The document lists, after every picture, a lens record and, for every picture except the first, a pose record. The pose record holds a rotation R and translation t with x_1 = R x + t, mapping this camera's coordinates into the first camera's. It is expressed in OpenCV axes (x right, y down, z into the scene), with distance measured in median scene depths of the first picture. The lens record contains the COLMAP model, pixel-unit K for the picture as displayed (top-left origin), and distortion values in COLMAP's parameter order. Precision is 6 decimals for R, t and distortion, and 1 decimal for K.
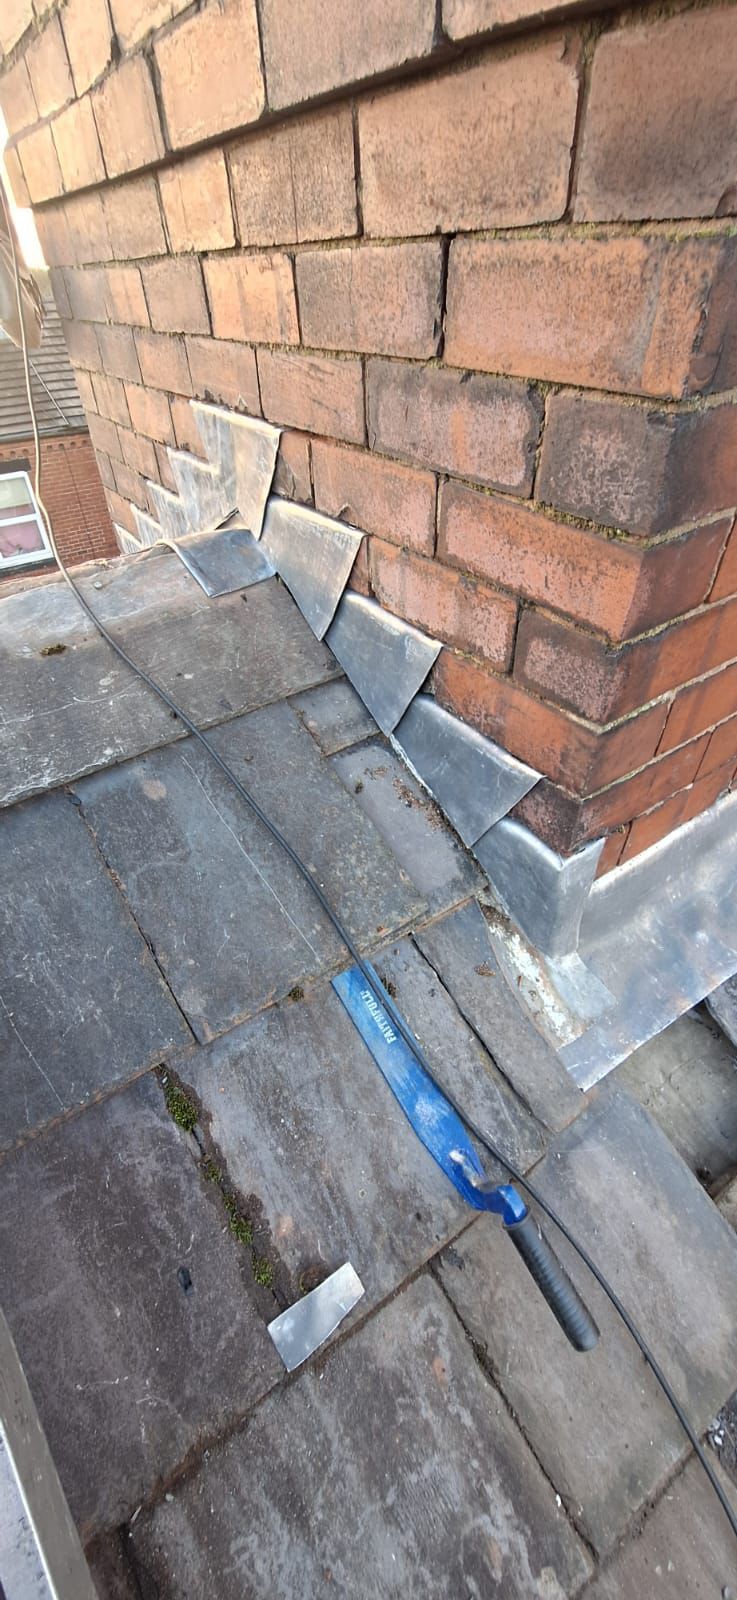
lens RADIAL K [[669.0, 0, 350.4], [0, 669.0, 811.6], [0, 0, 1]] dist [-0.001490, 0.005002]
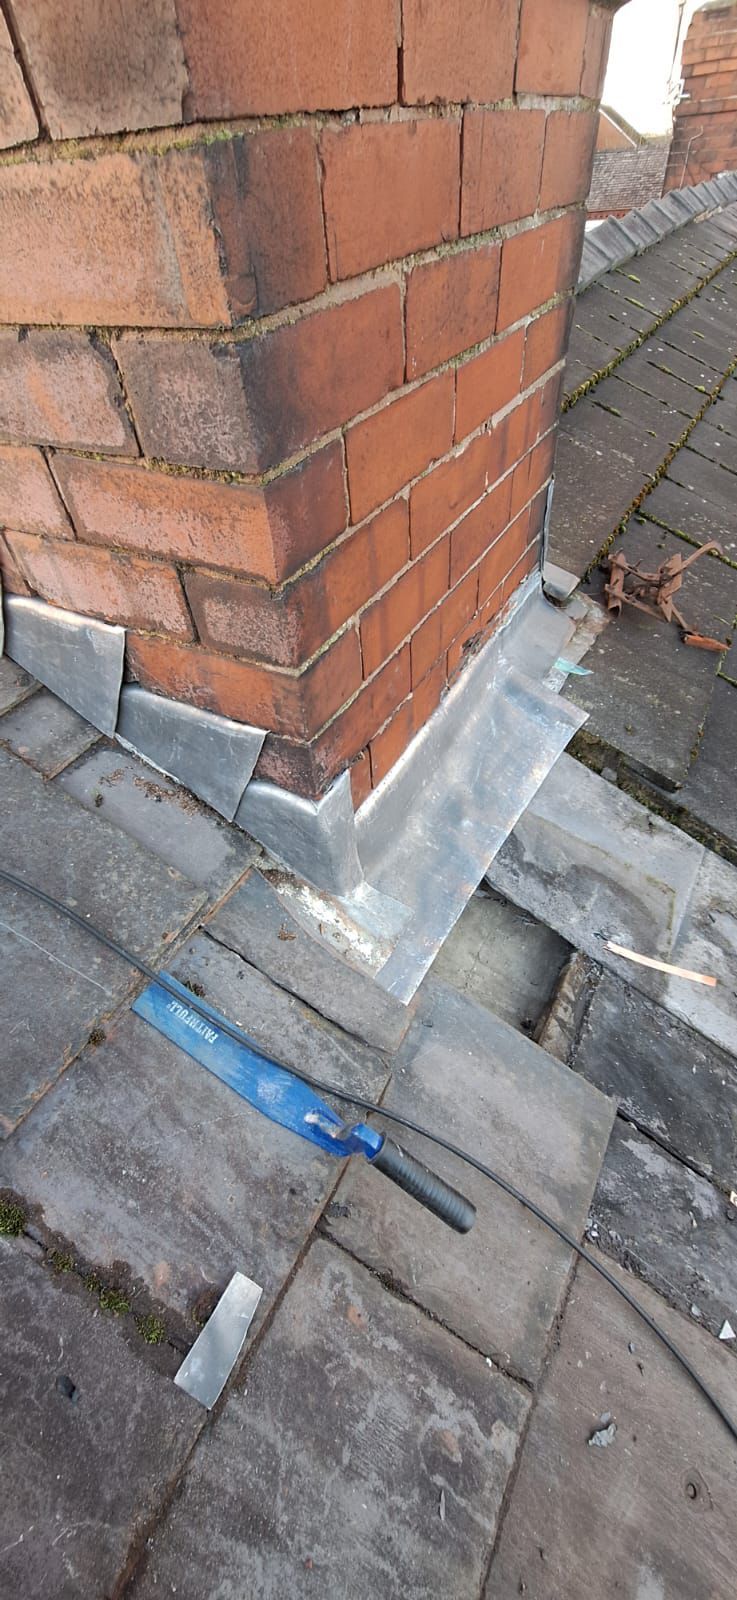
lens RADIAL K [[669.0, 0, 350.4], [0, 669.0, 811.6], [0, 0, 1]] dist [-0.001490, 0.005002]
pose [[0.900470, -0.335342, 0.276946, 0.081303], [0.320904, 0.942096, 0.097346, 0.001276], [-0.293554, 0.001216, 0.955942, 0.017156]]
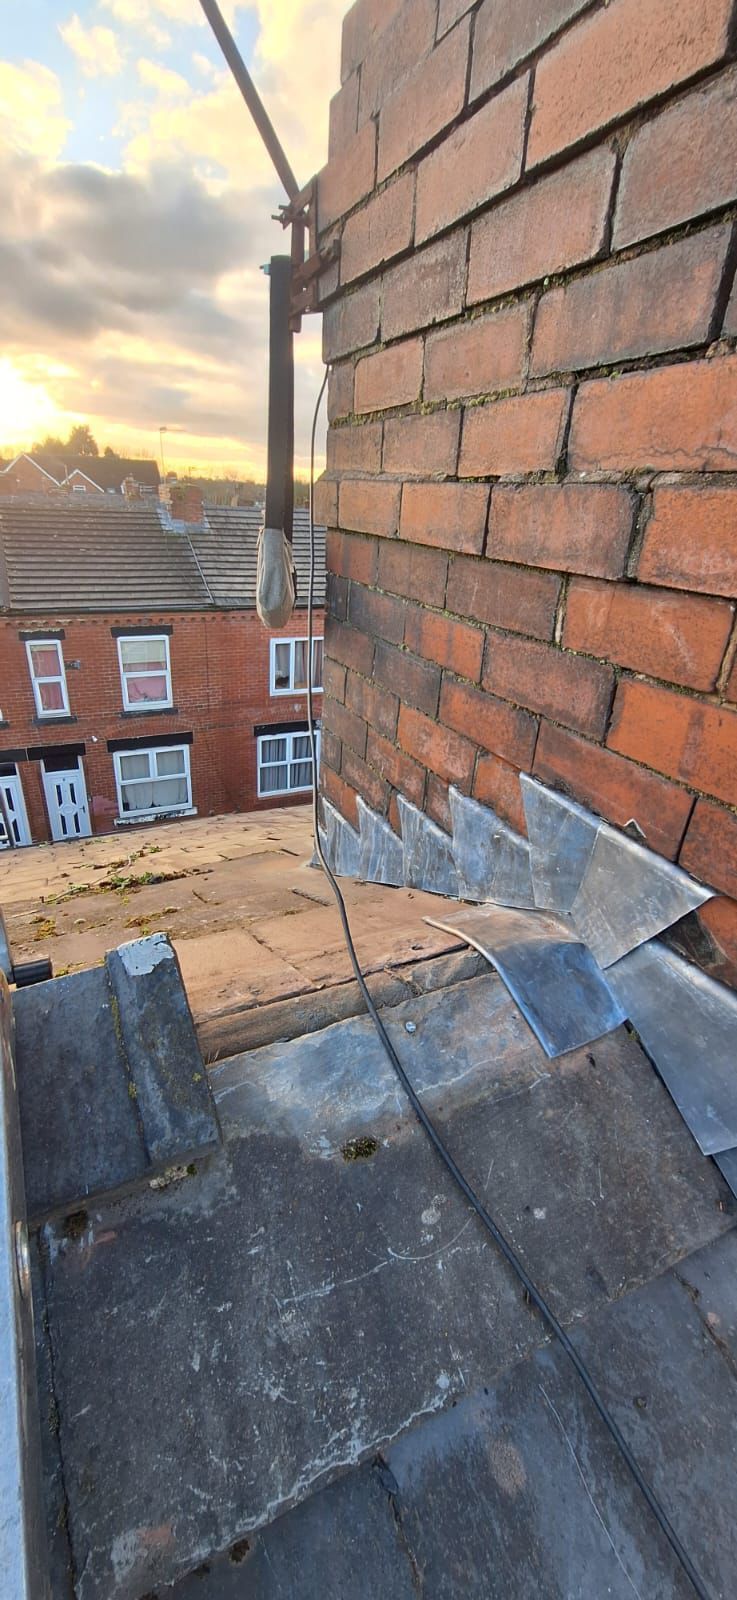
lens RADIAL K [[669.0, 0, 350.4], [0, 669.0, 811.6], [0, 0, 1]] dist [-0.001490, 0.005002]
pose [[0.983059, 0.146885, -0.109639, -0.538188], [-0.168996, 0.957949, -0.231894, -0.521419], [0.070966, 0.246494, 0.966543, 0.293667]]
